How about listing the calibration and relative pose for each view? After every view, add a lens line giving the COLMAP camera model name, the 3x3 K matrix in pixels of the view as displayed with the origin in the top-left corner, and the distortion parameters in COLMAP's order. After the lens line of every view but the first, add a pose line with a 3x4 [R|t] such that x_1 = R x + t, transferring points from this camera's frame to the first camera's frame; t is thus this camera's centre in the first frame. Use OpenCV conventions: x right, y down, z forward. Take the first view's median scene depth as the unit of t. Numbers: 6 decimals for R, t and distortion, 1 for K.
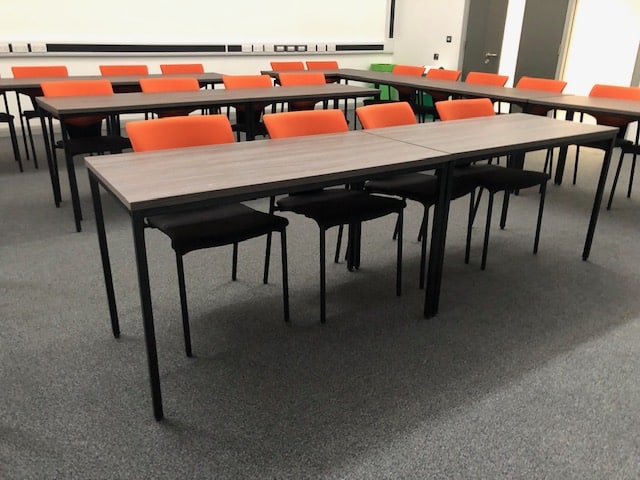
lens RADIAL K [[520.6, 0, 320.0], [0, 520.6, 240.0], [0, 0, 1]] dist [0.008430, -0.001580]
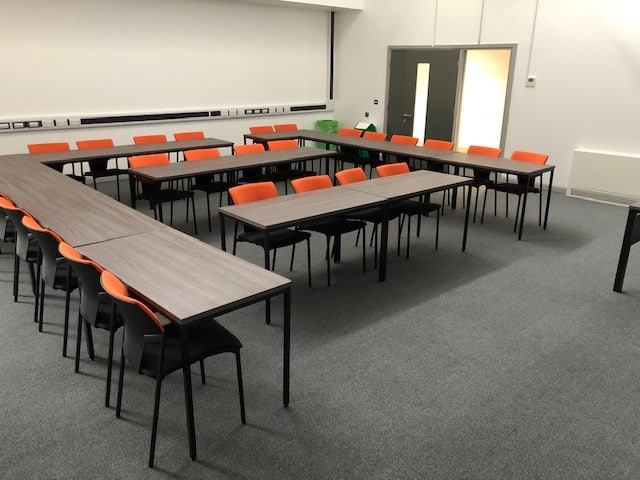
lens RADIAL K [[520.6, 0, 320.0], [0, 520.6, 240.0], [0, 0, 1]] dist [0.008430, -0.001580]
pose [[0.990840, -0.047247, 0.126509, -0.195907], [0.054225, 0.997159, -0.052289, 0.064268], [-0.123679, 0.058670, 0.990586, -0.689753]]
